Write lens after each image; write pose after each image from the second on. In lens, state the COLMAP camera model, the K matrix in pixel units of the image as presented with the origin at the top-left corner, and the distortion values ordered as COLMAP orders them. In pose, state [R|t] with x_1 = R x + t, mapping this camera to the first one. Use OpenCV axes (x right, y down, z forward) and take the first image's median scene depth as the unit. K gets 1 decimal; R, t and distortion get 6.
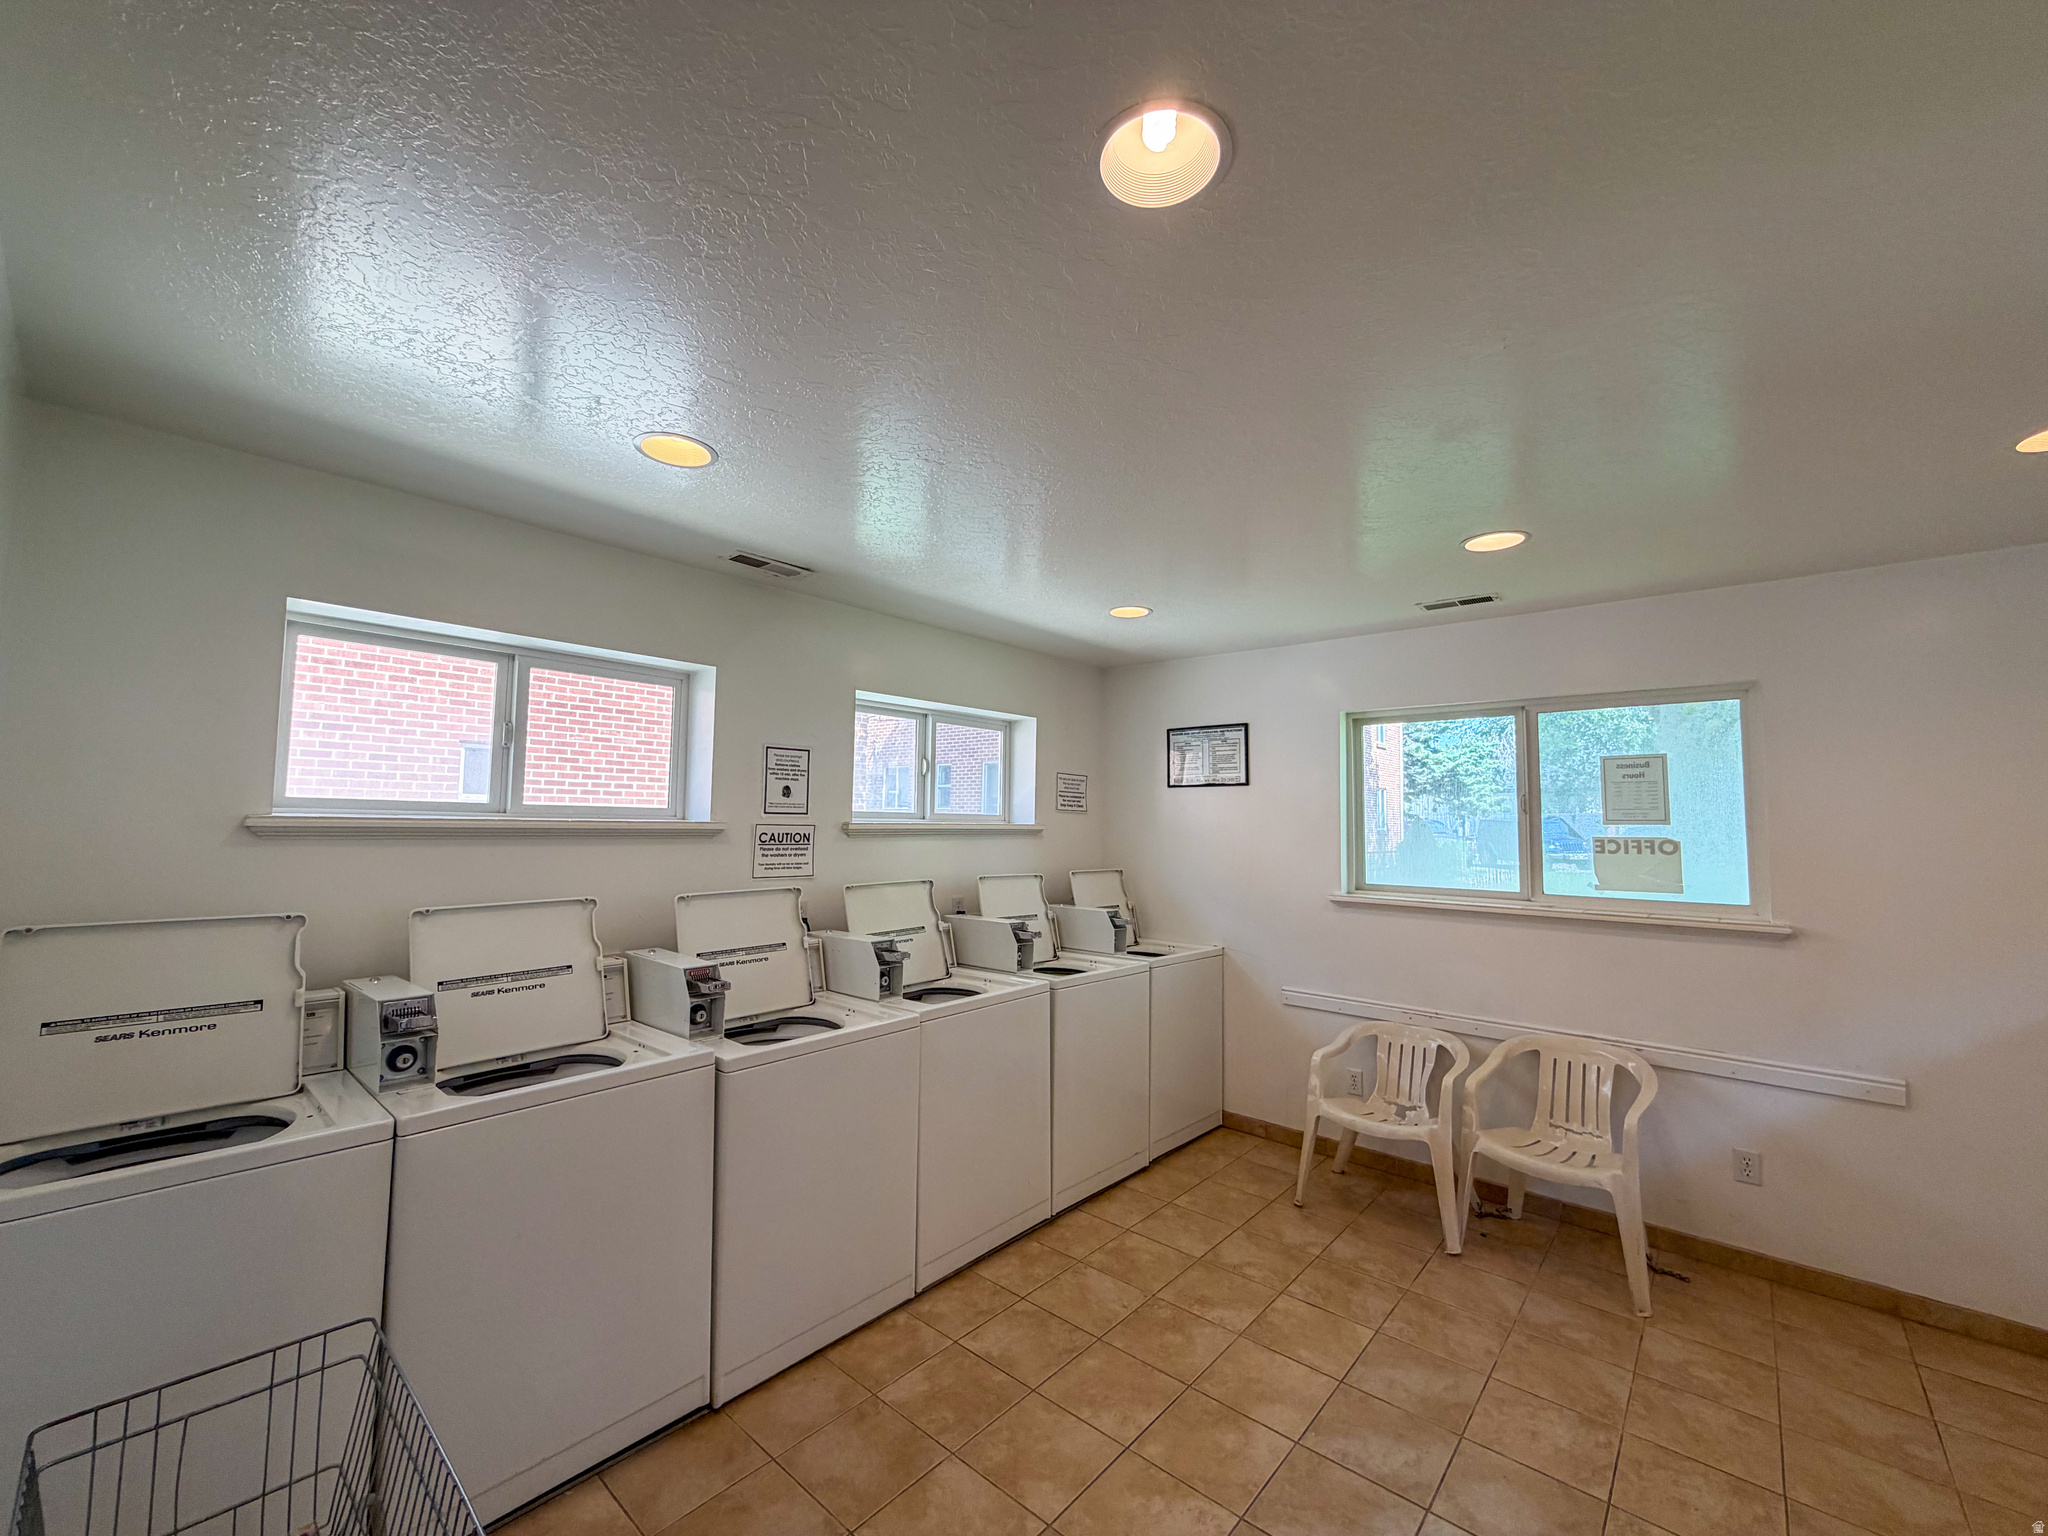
lens RADIAL K [[821.1, 0, 1020.2], [0, 821.1, 770.0], [0, 0, 1]] dist [0.001135, 0.000434]
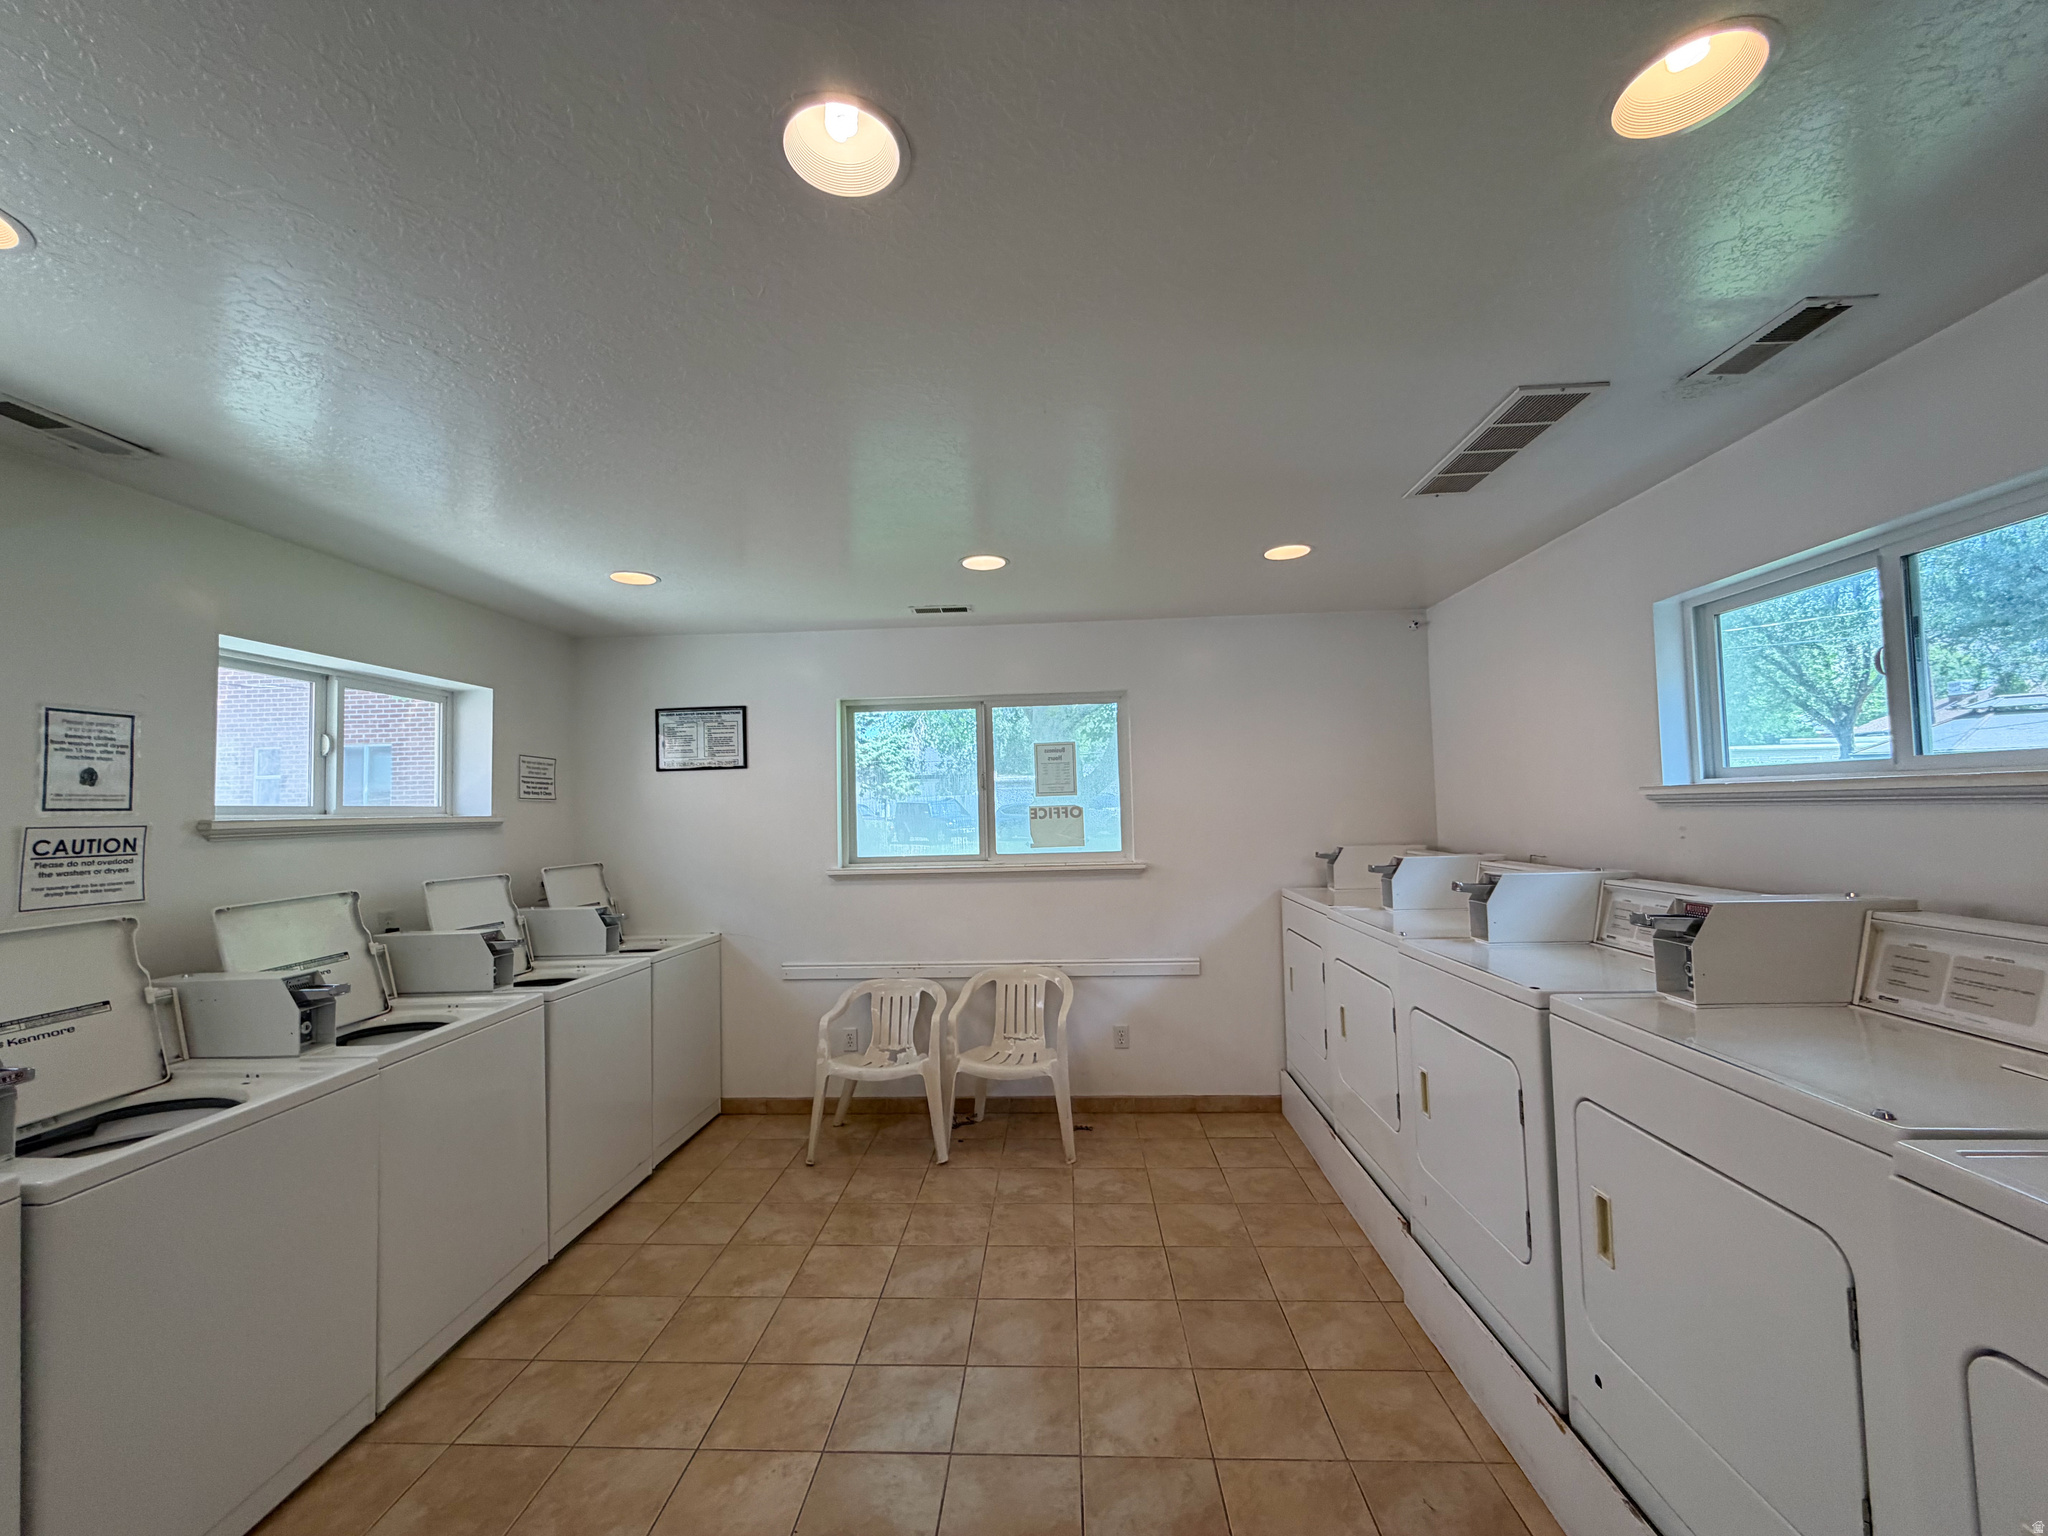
lens RADIAL K [[821.1, 0, 1020.2], [0, 821.1, 770.0], [0, 0, 1]] dist [0.001135, 0.000434]
pose [[0.785018, -0.004601, 0.619456, -0.106283], [-0.003599, 0.999922, 0.011989, 0.010096], [-0.619463, -0.011641, 0.784940, 0.011939]]
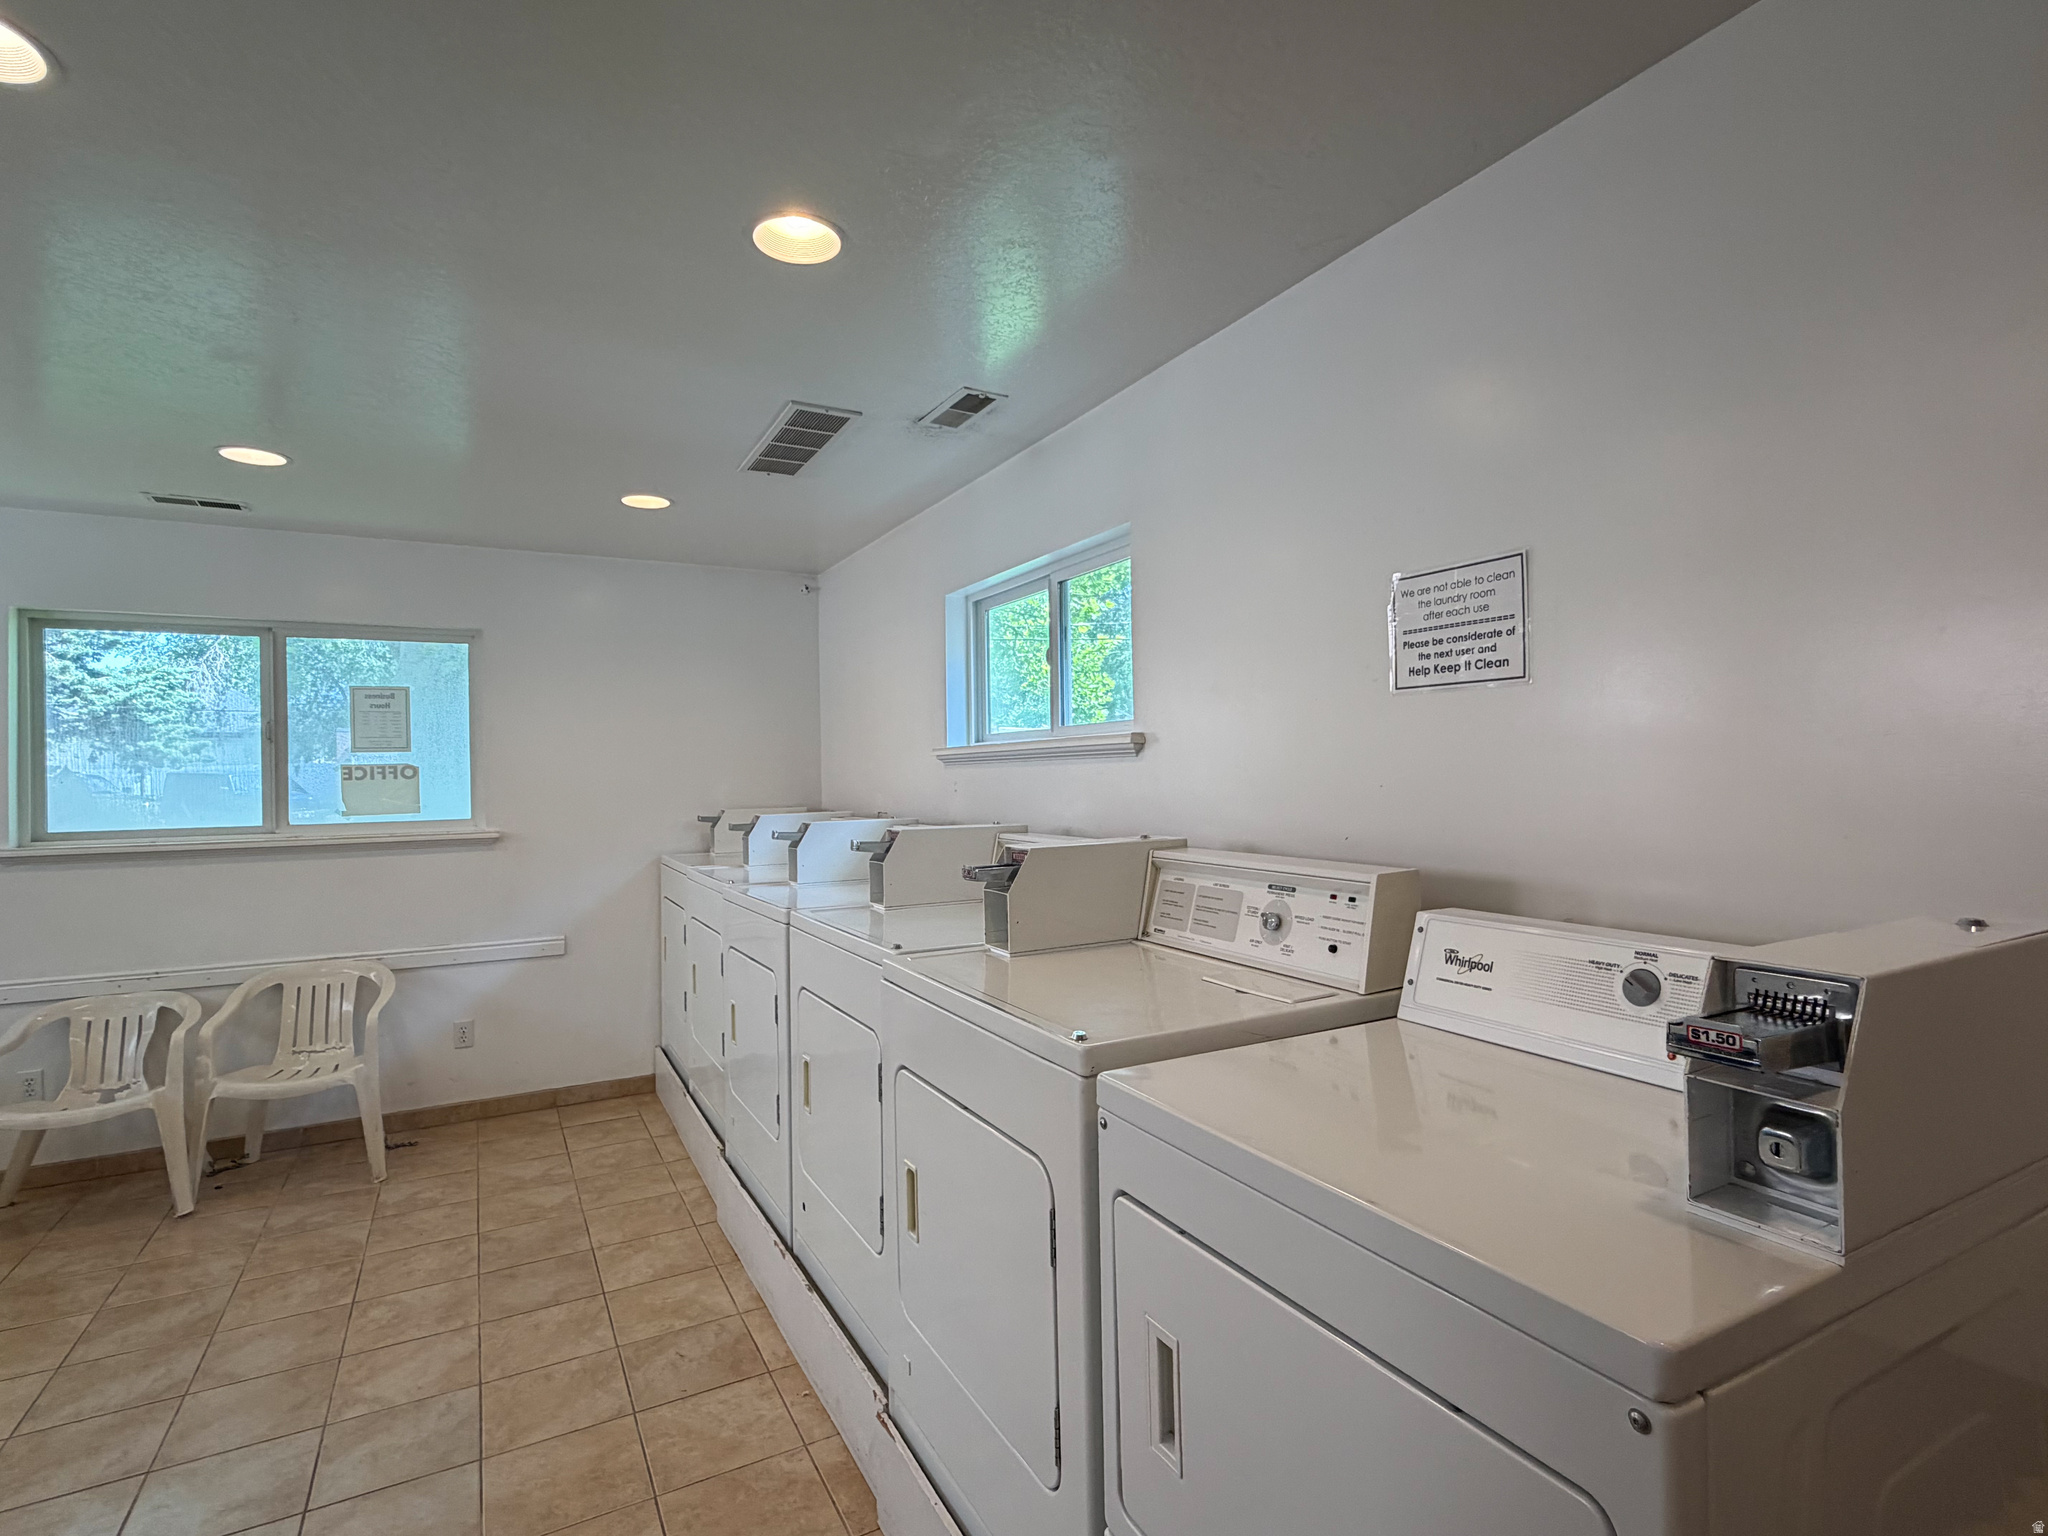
lens RADIAL K [[1005.5, 0, 1028.5], [0, 1005.5, 764.8], [0, 0, 1]] dist [0.000788, -0.000664]
pose [[0.340971, -0.010448, 0.940016, -0.192414], [-0.037968, 0.998969, 0.024875, 0.019331], [-0.939307, -0.044173, 0.340223, -0.234869]]
